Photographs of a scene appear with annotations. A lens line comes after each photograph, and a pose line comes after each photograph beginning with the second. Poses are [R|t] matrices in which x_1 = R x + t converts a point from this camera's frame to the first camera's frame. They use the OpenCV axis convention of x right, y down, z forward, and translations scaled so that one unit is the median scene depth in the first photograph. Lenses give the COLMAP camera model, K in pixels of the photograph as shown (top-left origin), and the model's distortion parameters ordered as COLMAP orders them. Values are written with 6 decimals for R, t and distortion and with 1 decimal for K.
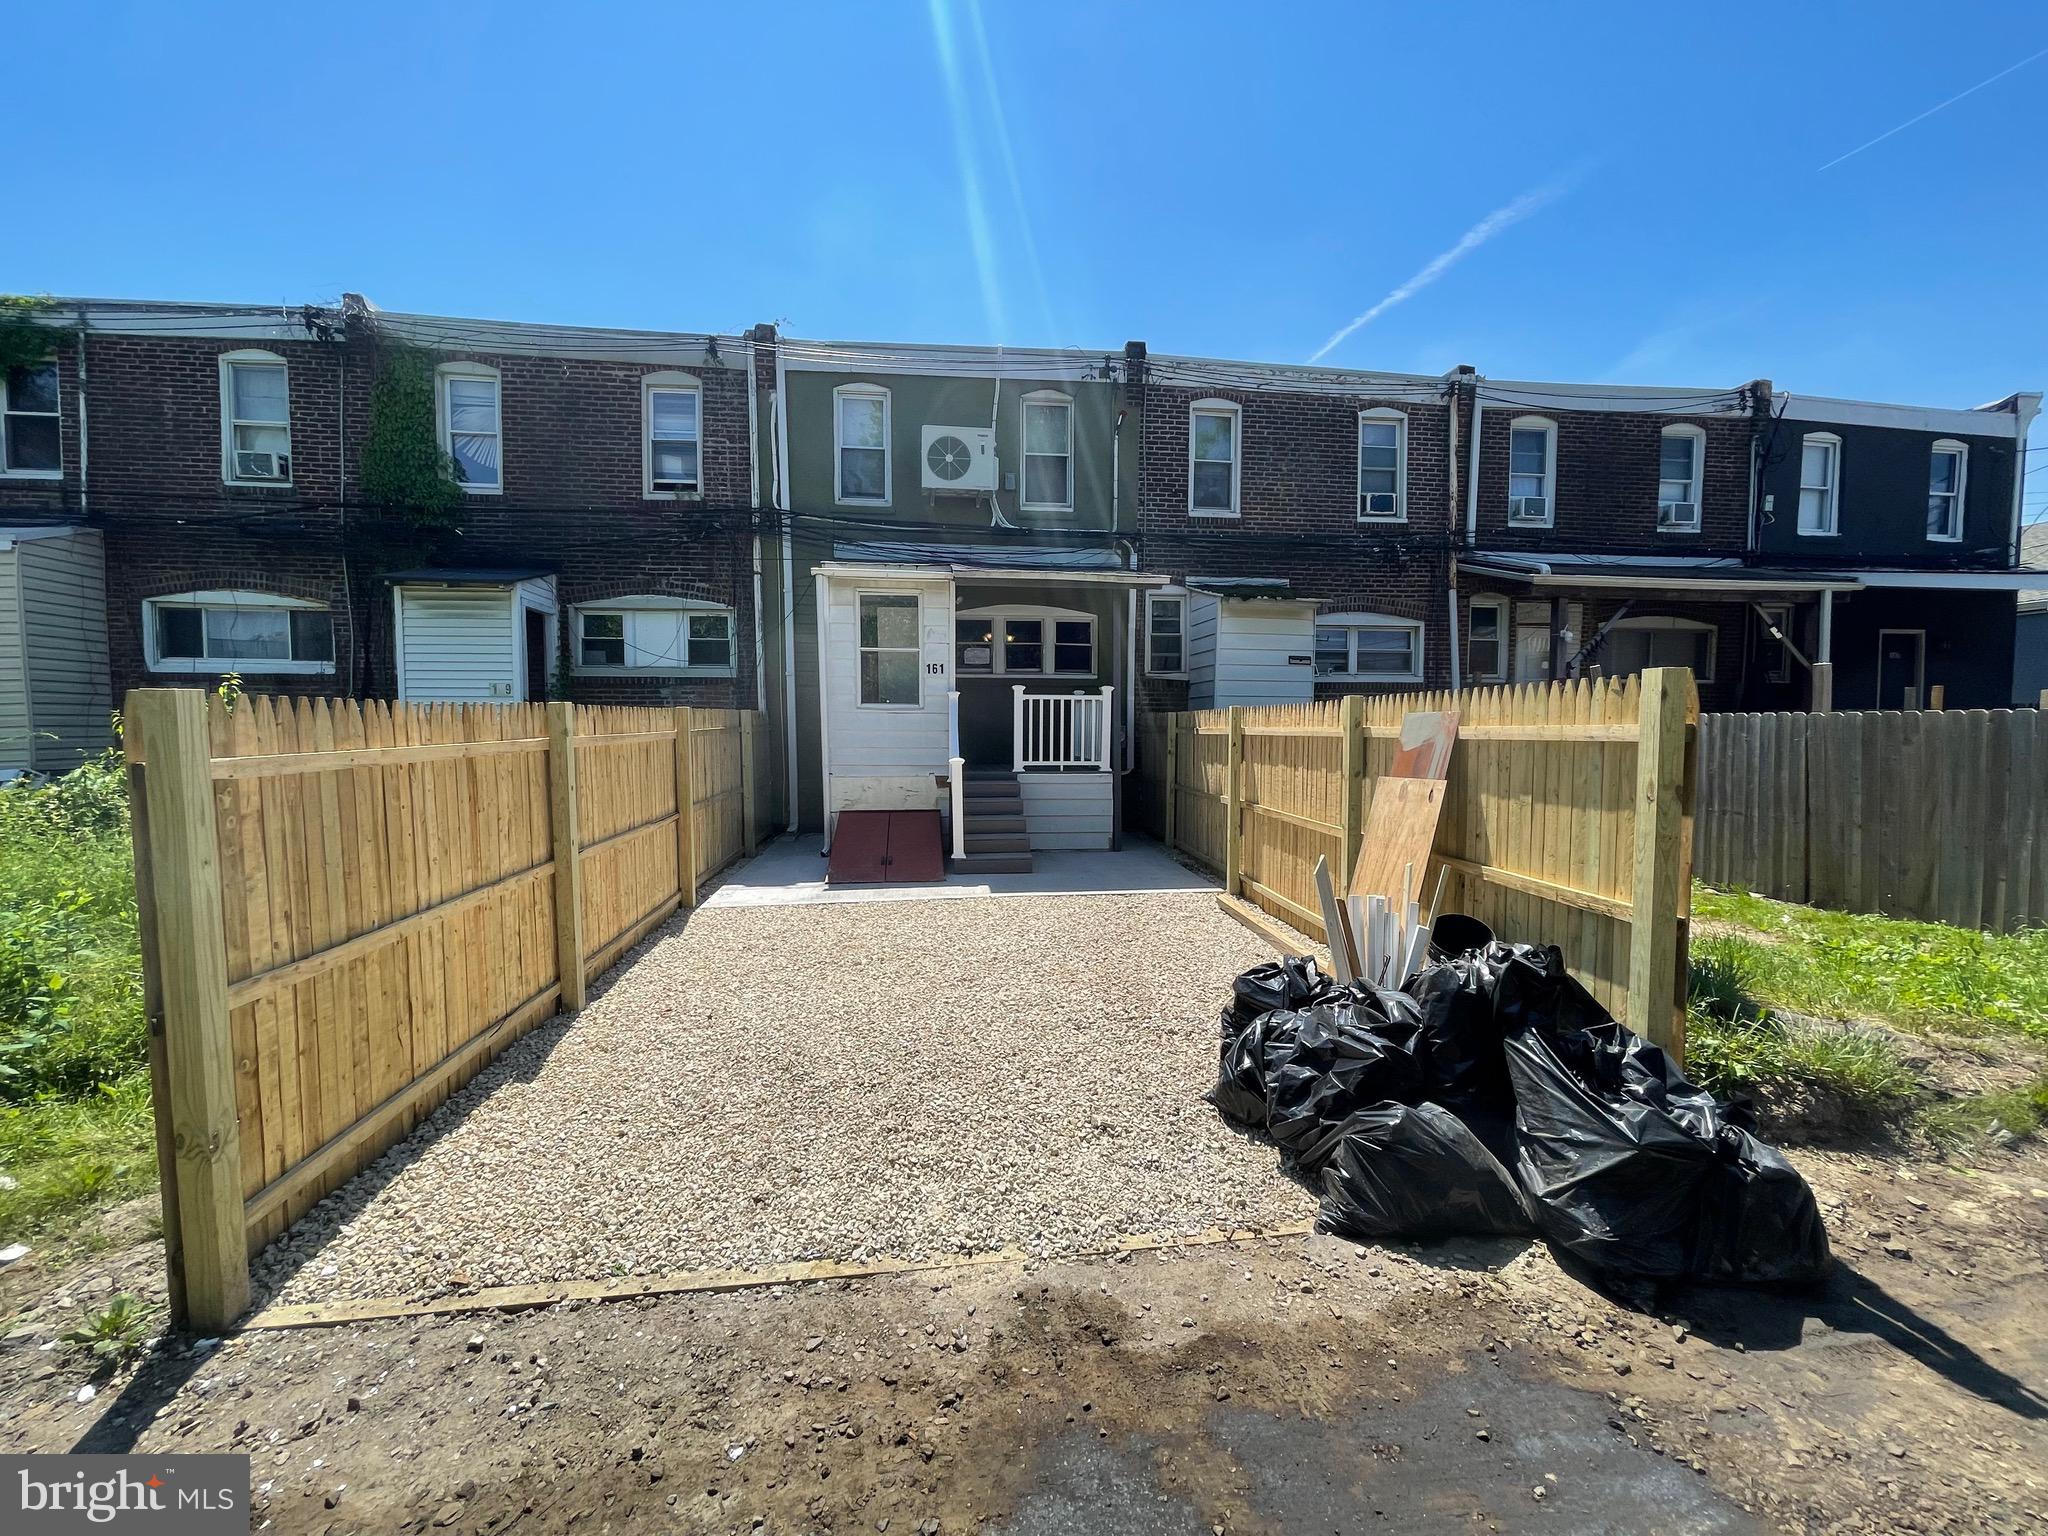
lens RADIAL K [[831.6, 0, 1030.5], [0, 831.6, 773.1], [0, 0, 1]] dist [-0.000185, 0.000248]
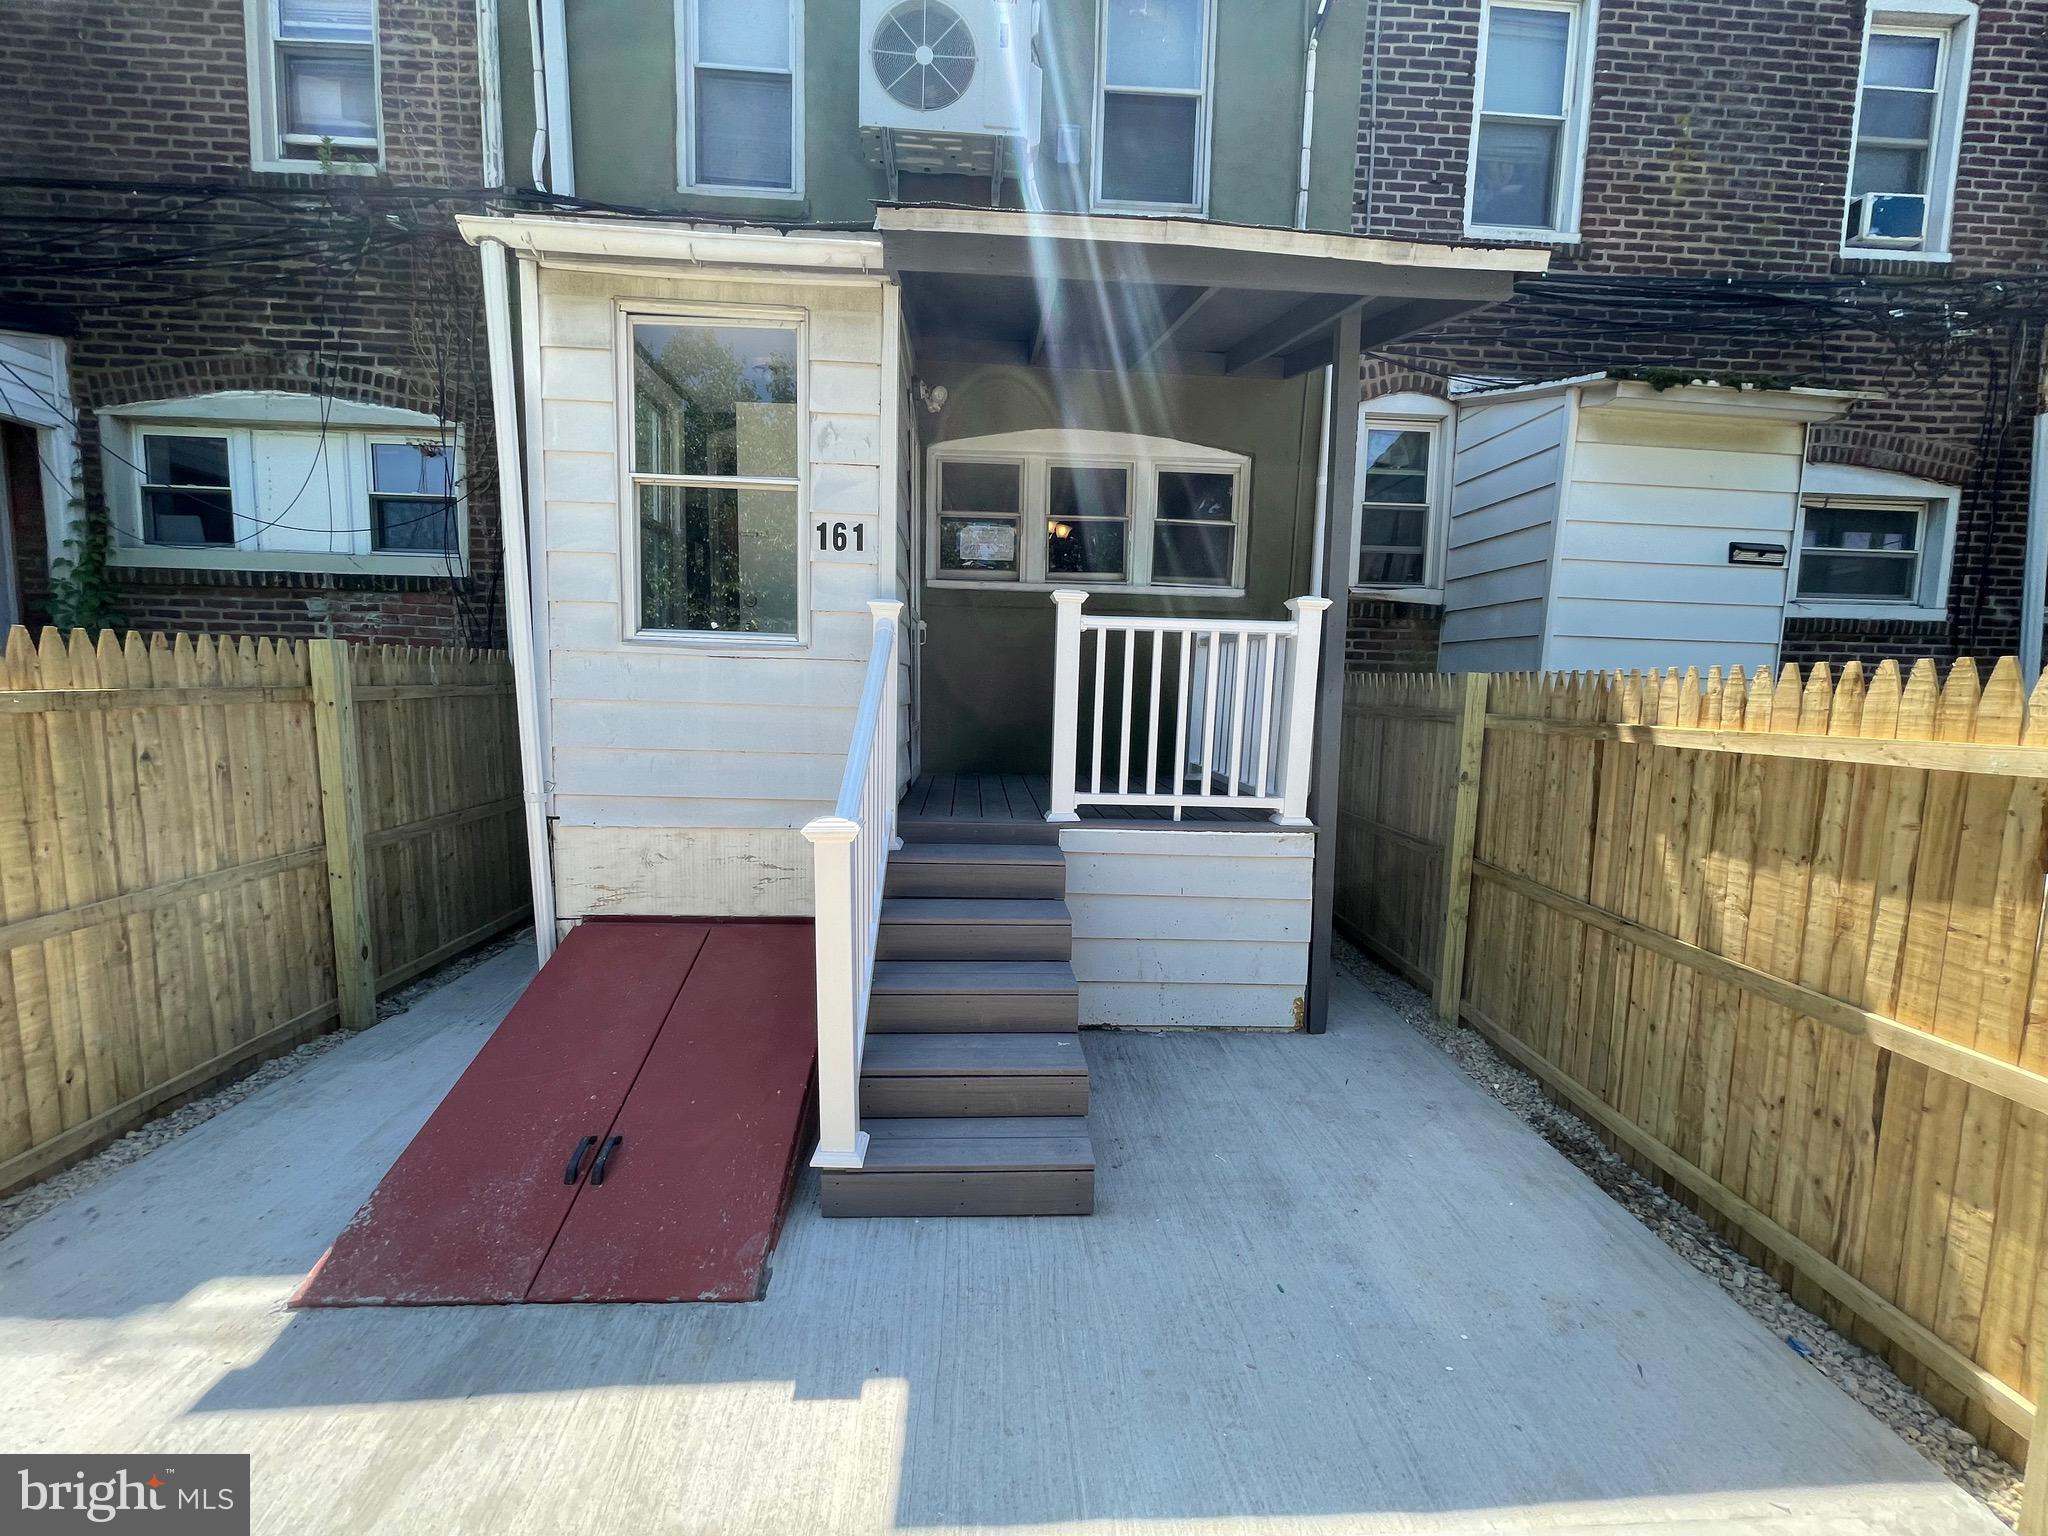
lens RADIAL K [[831.6, 0, 1018.7], [0, 831.6, 770.9], [0, 0, 1]] dist [-0.000185, 0.000248]
pose [[0.996013, 0.032340, -0.083144, -0.003354], [-0.028438, 0.998457, 0.047697, -0.038869], [0.084558, -0.045143, 0.995395, 0.577814]]
